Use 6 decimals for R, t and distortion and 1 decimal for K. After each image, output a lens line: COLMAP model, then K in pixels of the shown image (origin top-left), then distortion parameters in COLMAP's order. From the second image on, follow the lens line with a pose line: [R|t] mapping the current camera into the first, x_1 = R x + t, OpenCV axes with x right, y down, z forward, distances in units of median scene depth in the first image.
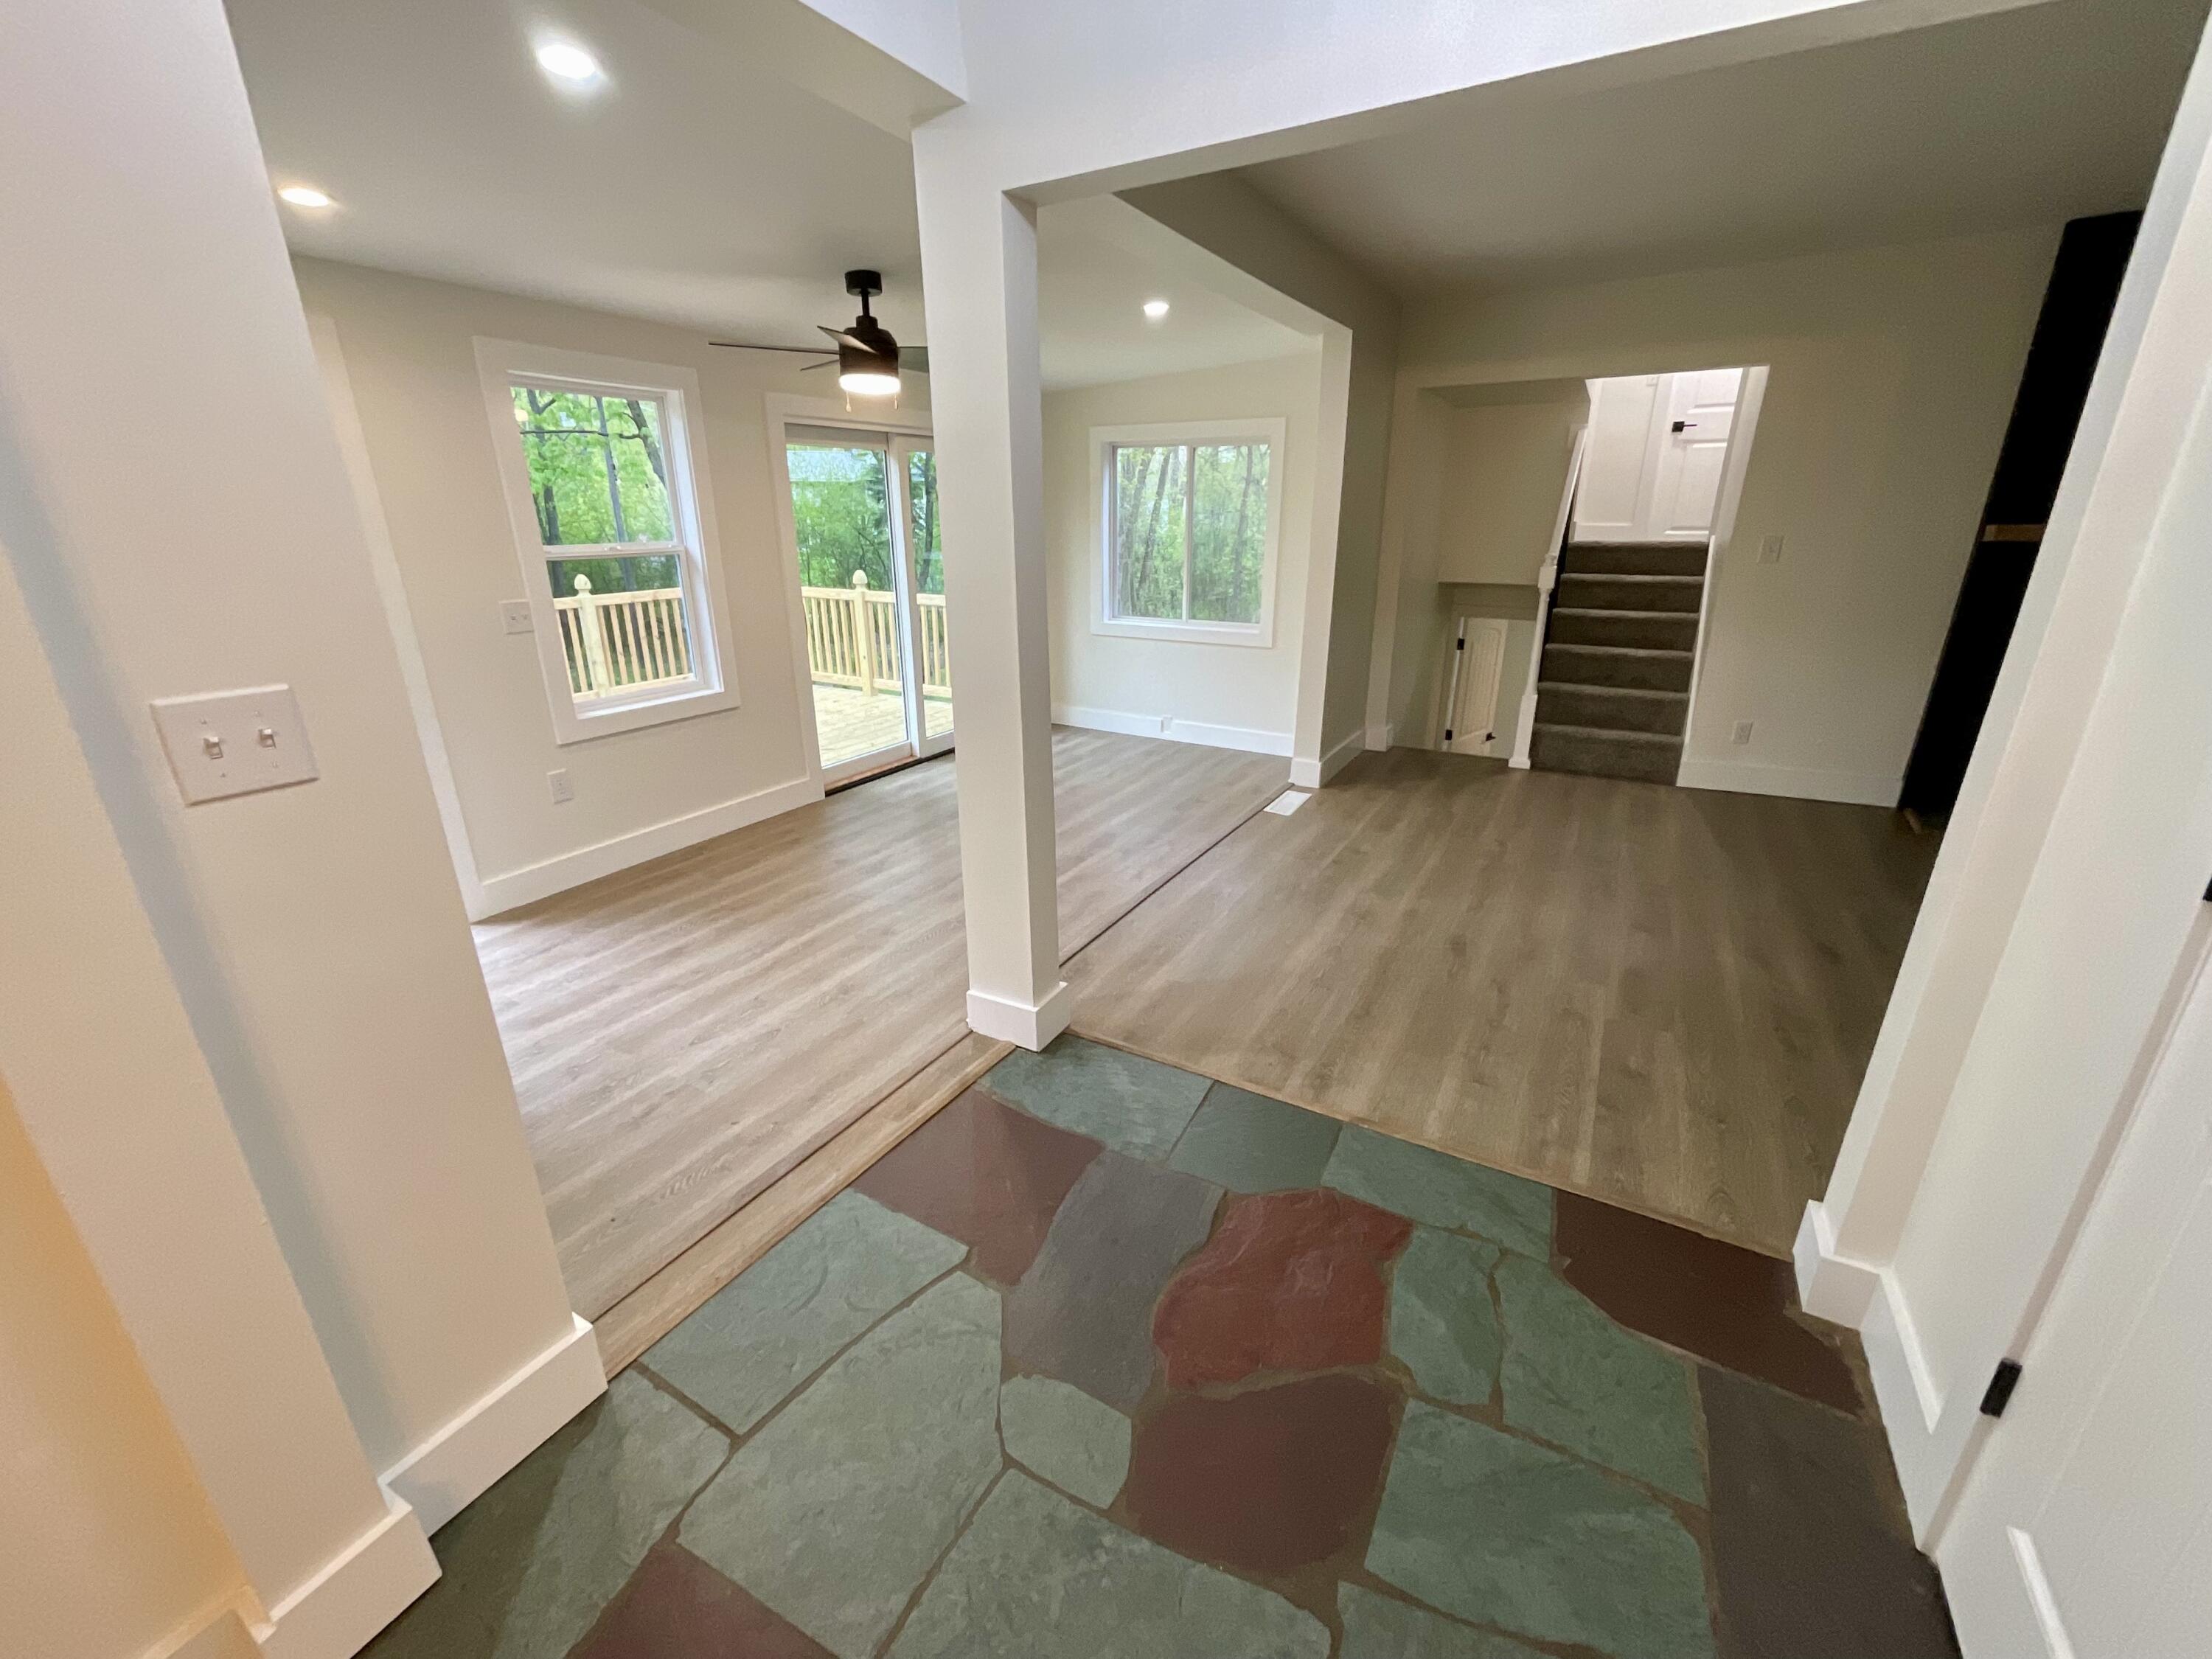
lens RADIAL K [[892.6, 0, 1097.8], [0, 892.6, 832.8], [0, 0, 1]] dist [0.003913, 0.000589]
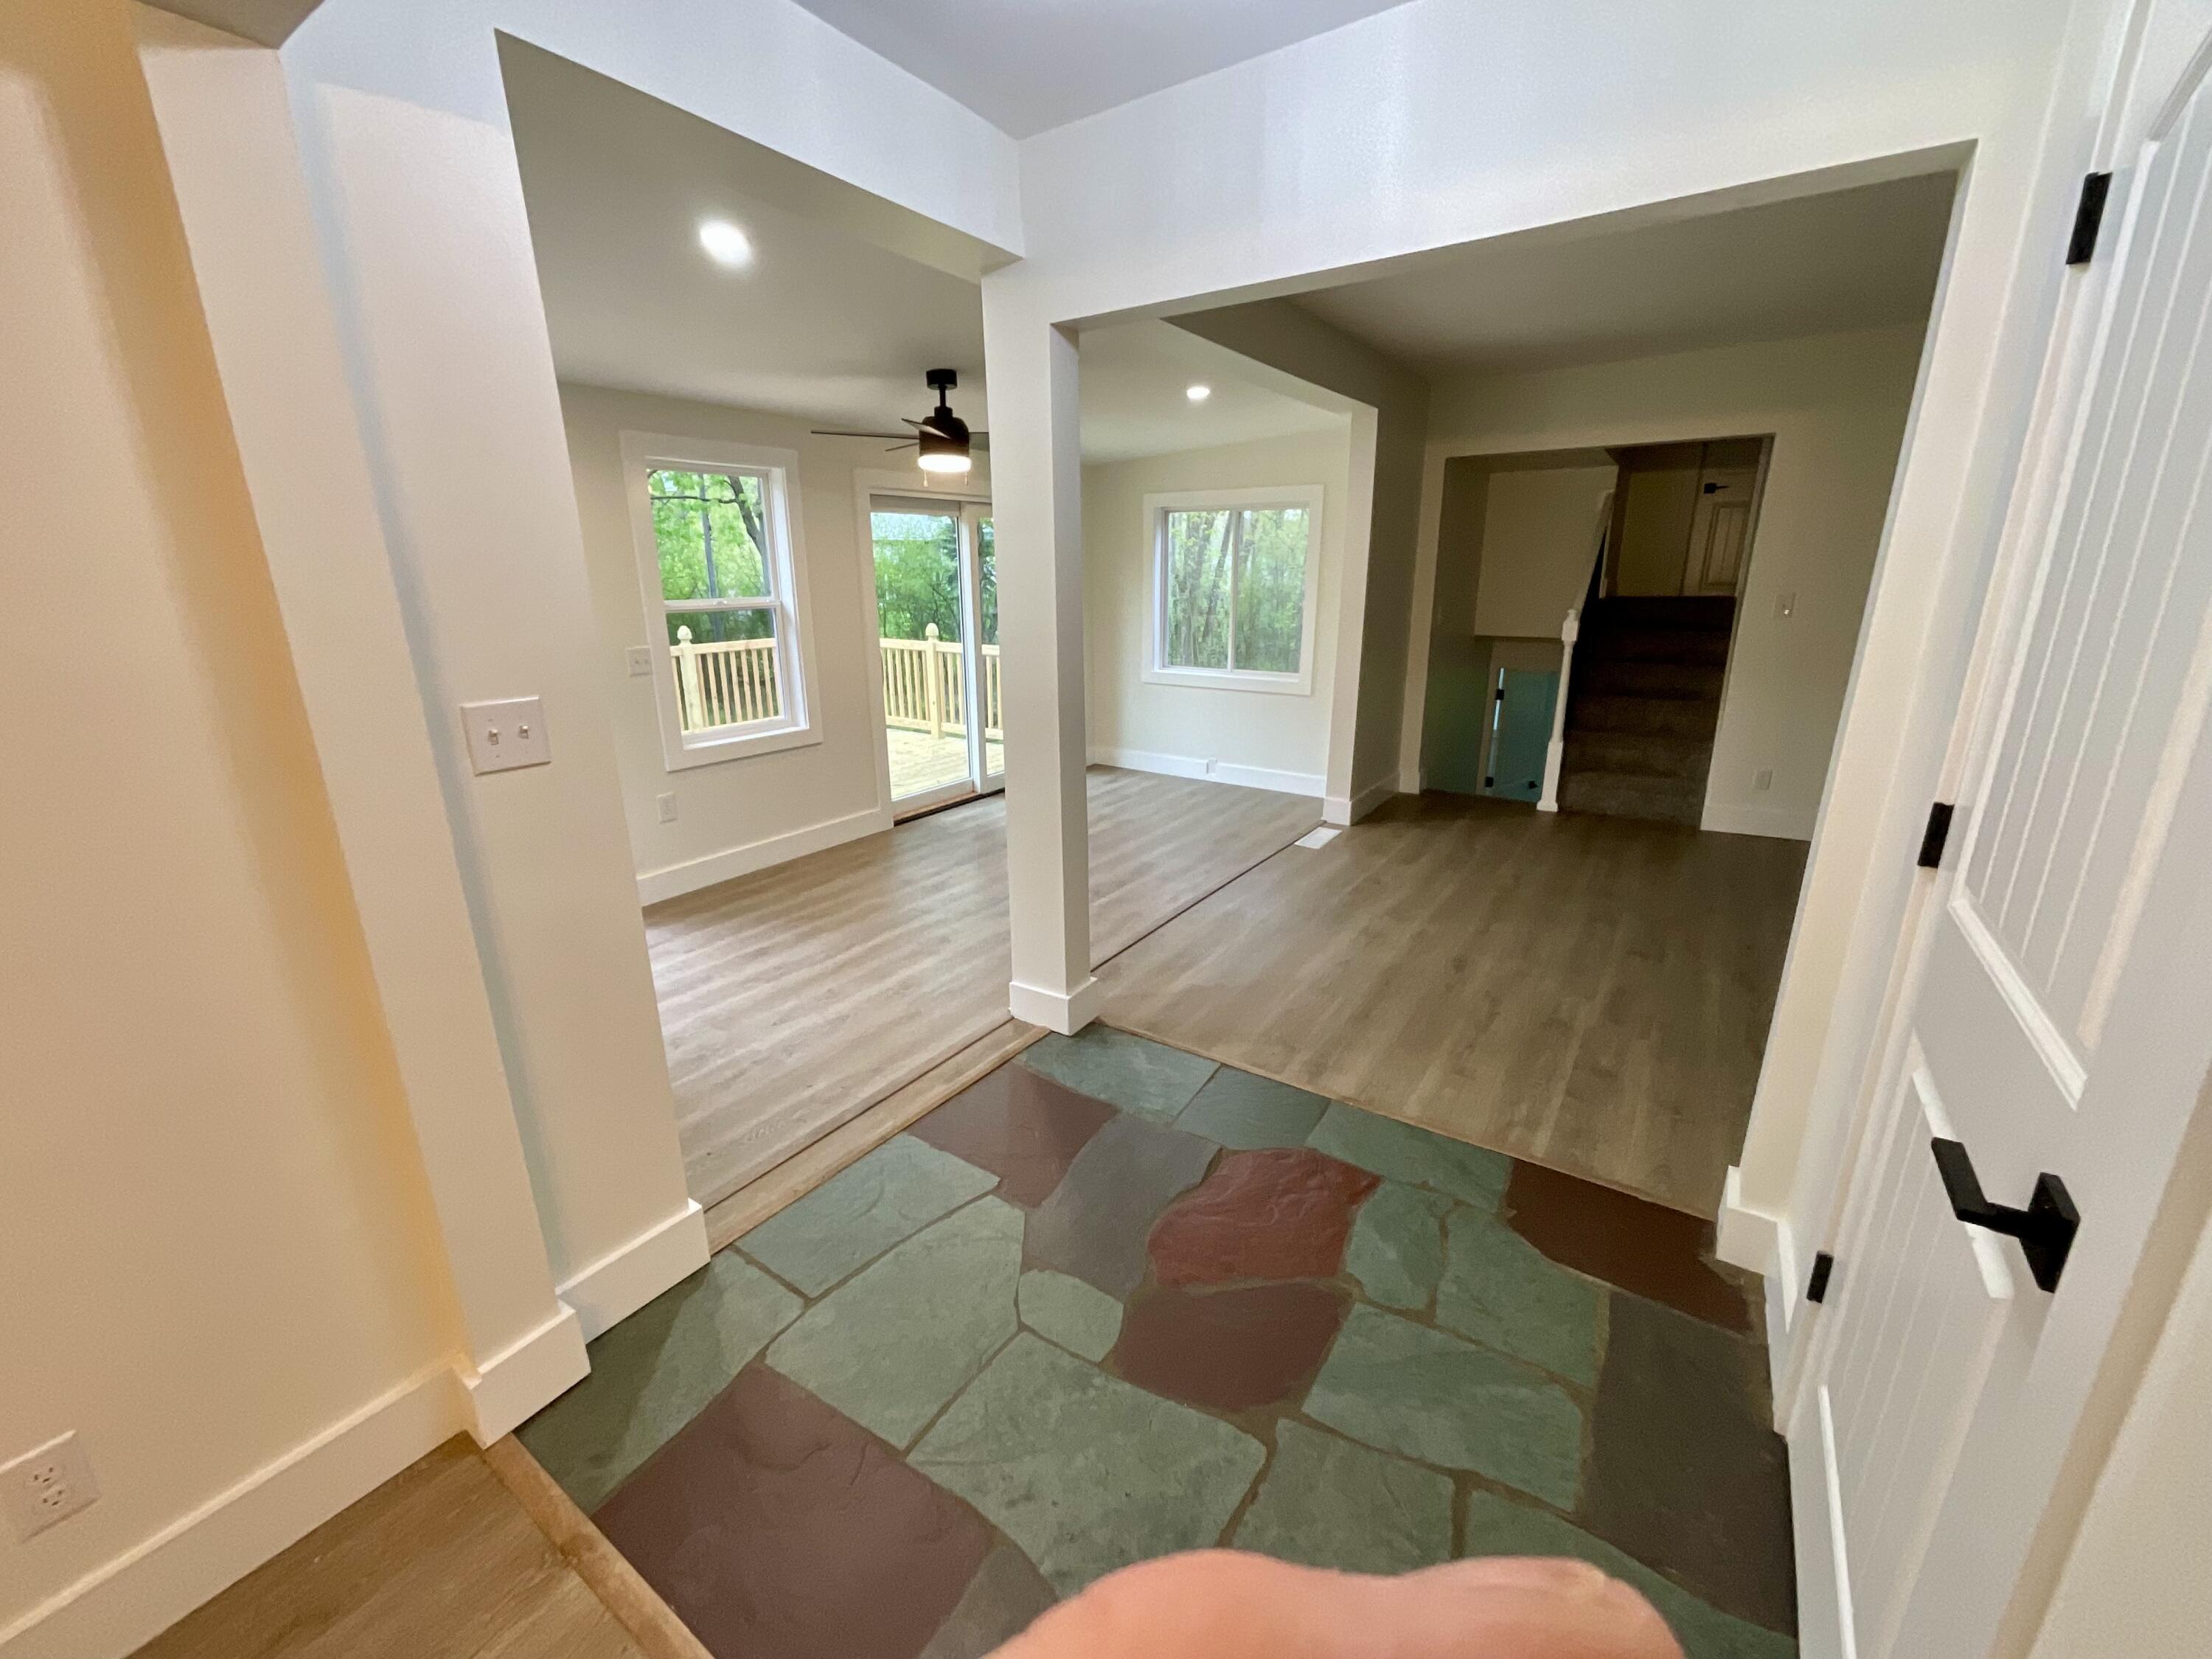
lens RADIAL K [[892.6, 0, 1100.5], [0, 892.6, 836.3], [0, 0, 1]] dist [0.003913, 0.000589]
pose [[0.997568, 0.018540, -0.067189, 0.044348], [-0.022062, 0.998400, -0.052065, 0.046906], [0.066116, 0.053420, 0.996381, -0.150764]]
